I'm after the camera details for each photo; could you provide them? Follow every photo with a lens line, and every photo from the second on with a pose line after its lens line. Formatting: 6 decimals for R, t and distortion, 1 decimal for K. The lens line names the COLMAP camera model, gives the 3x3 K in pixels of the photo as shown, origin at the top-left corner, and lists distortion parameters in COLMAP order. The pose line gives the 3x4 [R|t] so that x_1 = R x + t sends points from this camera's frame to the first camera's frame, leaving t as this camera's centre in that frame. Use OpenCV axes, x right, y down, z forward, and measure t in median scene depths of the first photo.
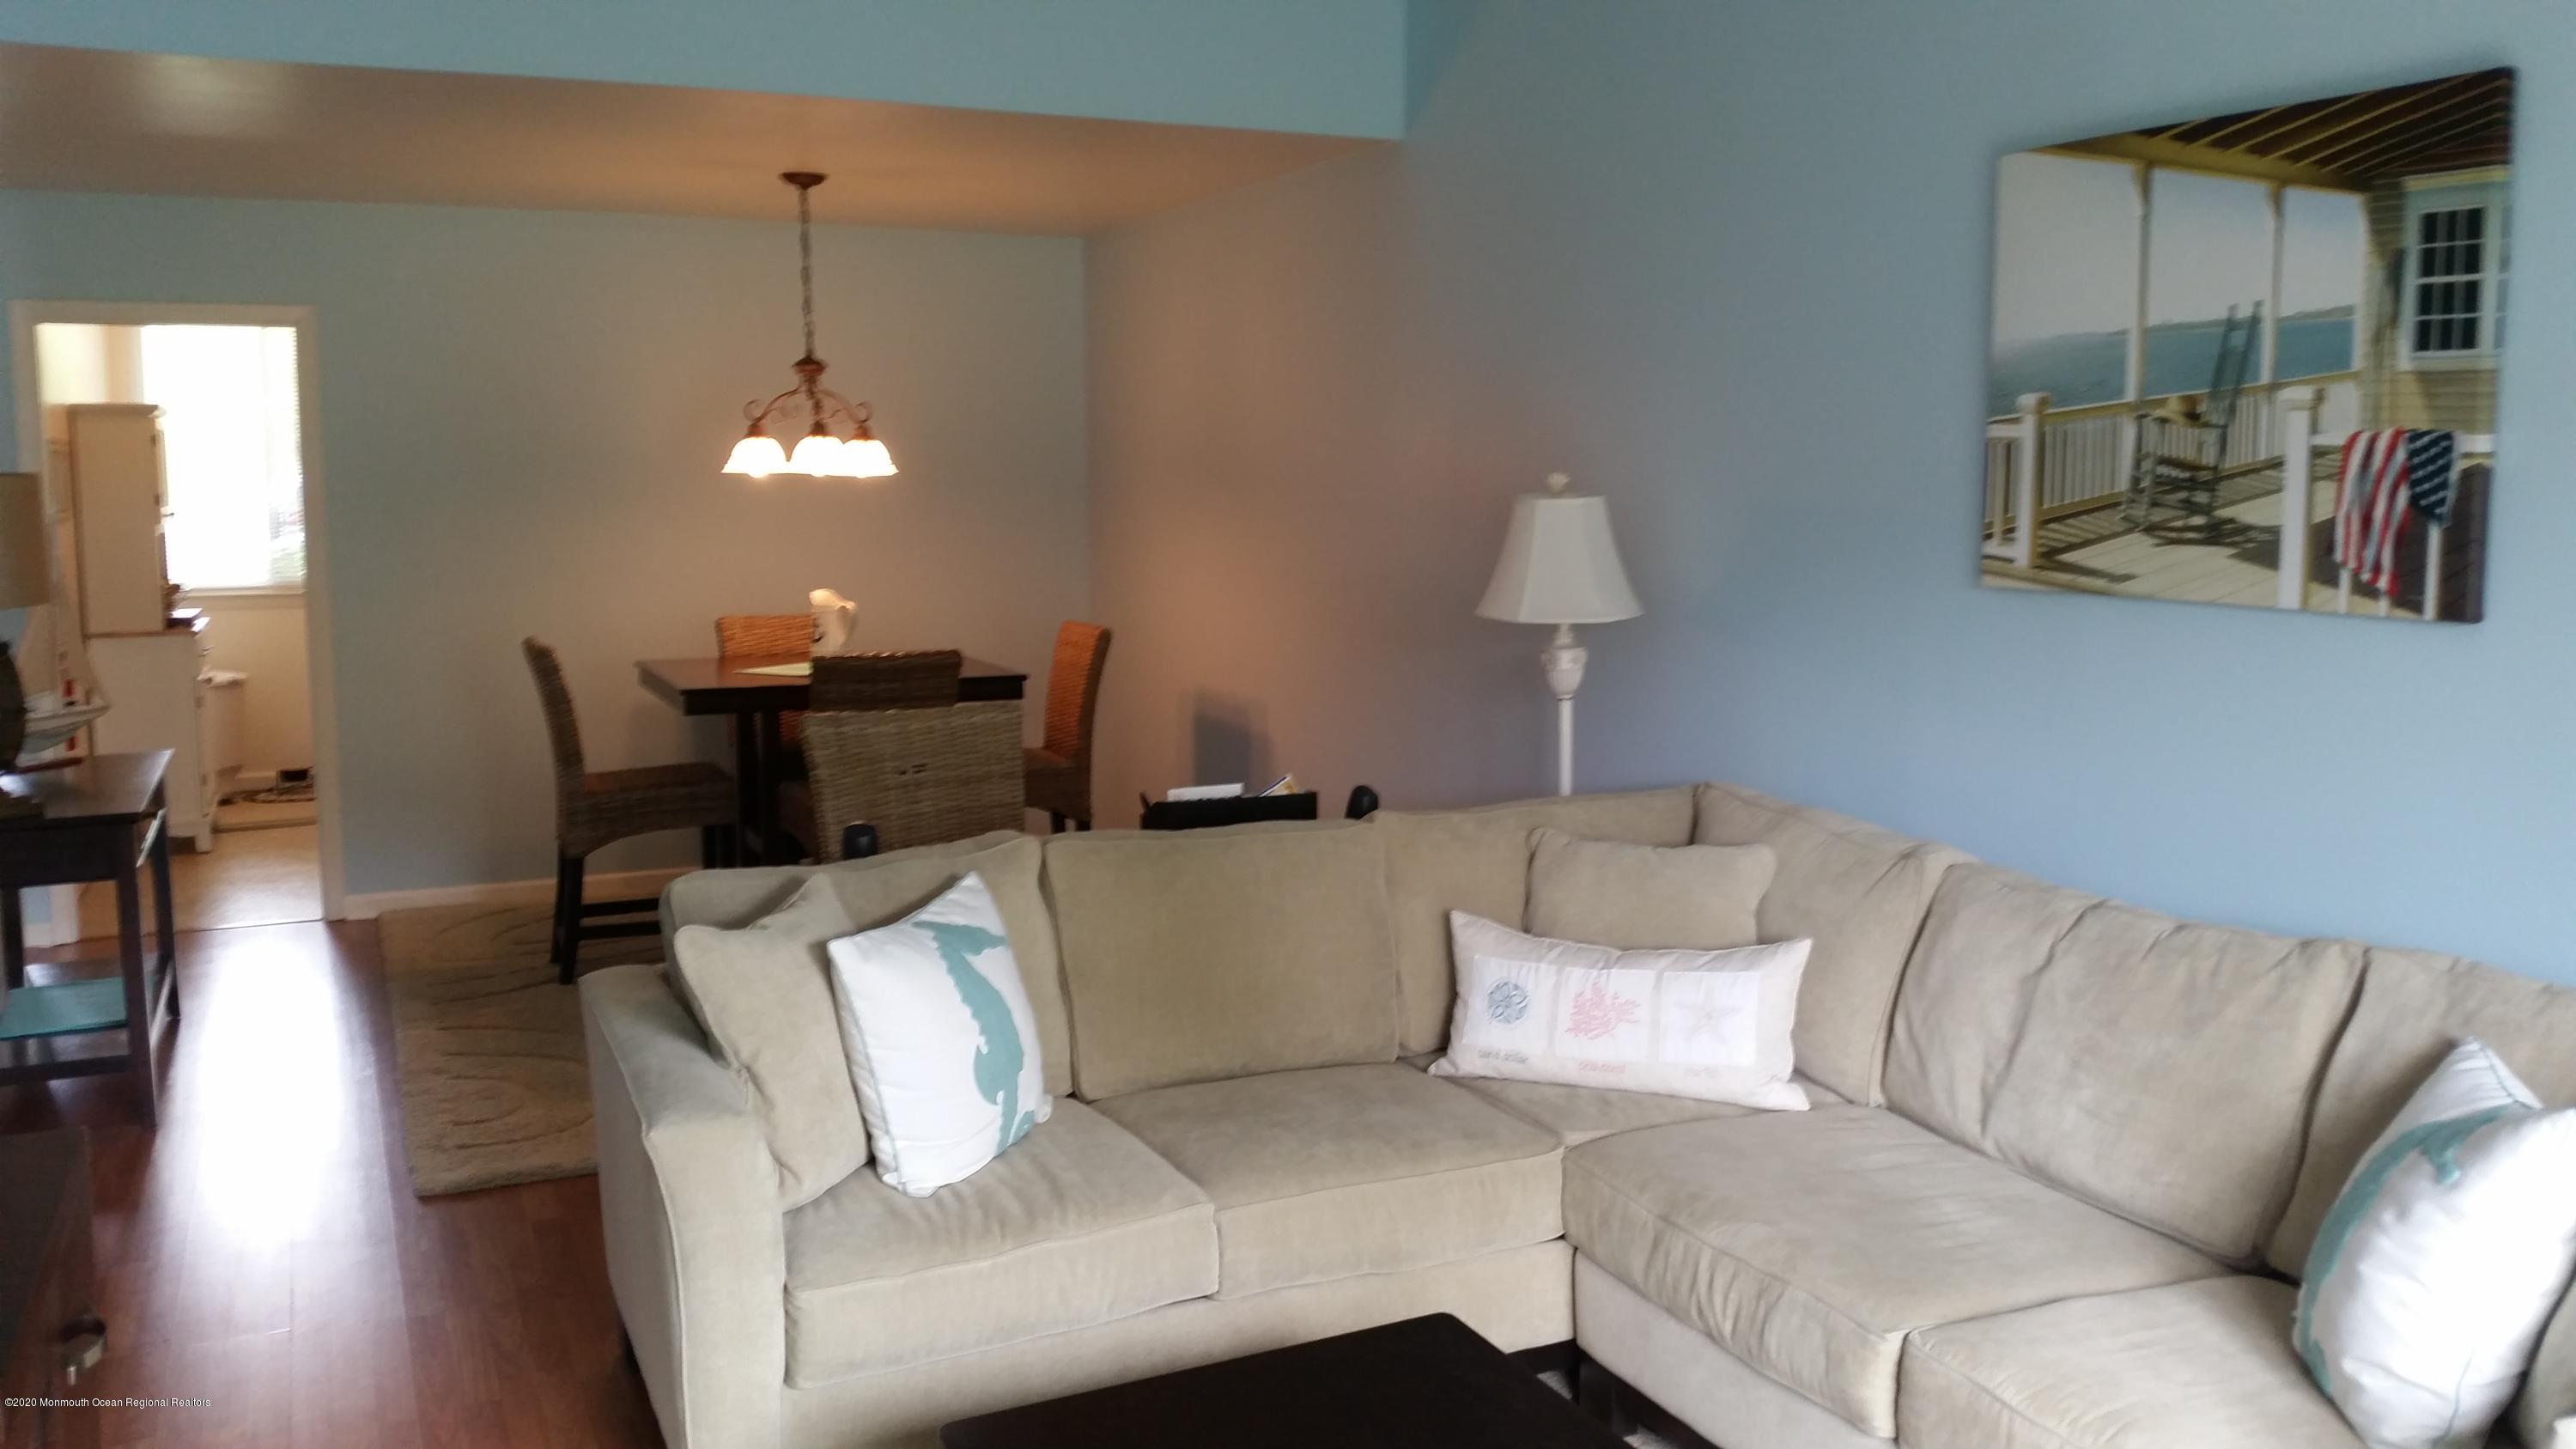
lens RADIAL K [[2129.7, 0, 1396.6], [0, 2129.7, 712.1], [0, 0, 1]] dist [0.028332, 0.004139]
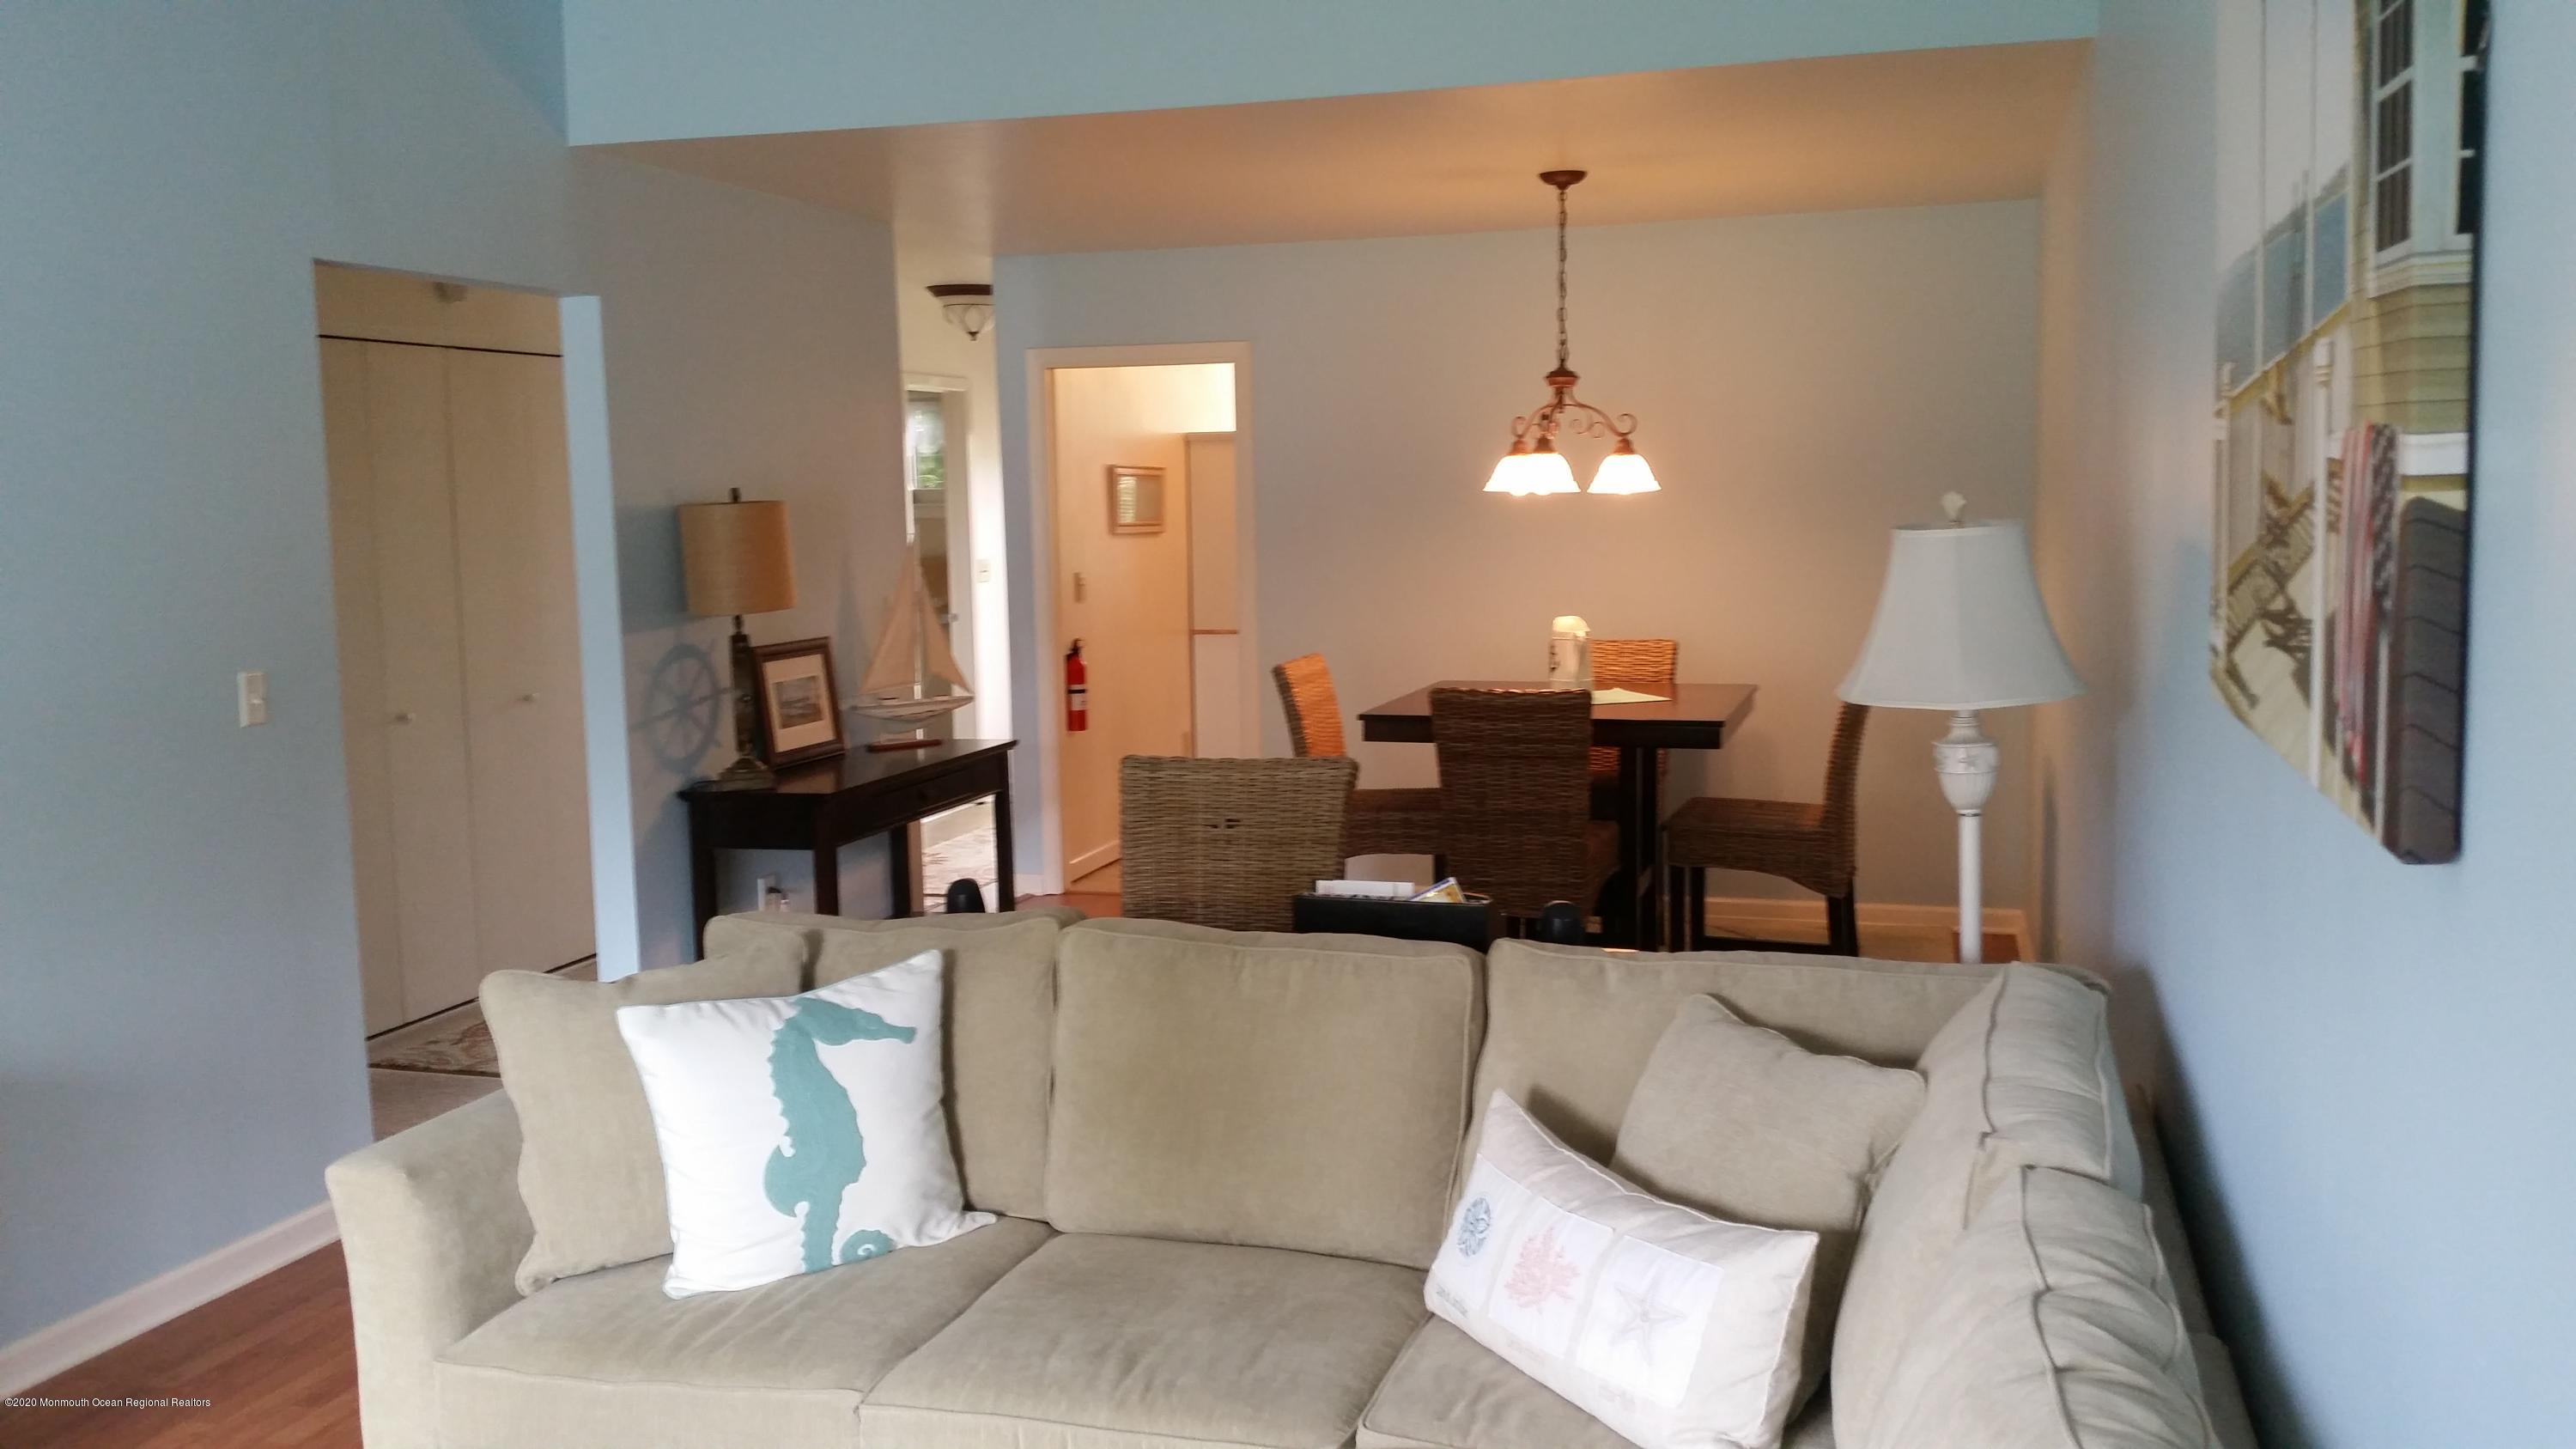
lens RADIAL K [[2129.7, 0, 1396.6], [0, 2129.7, 712.1], [0, 0, 1]] dist [0.028332, 0.004139]
pose [[0.746557, 0.064733, -0.662165, 0.404651], [-0.065042, 0.997589, 0.024193, -0.044909], [0.662135, 0.025007, 0.748967, 0.344417]]
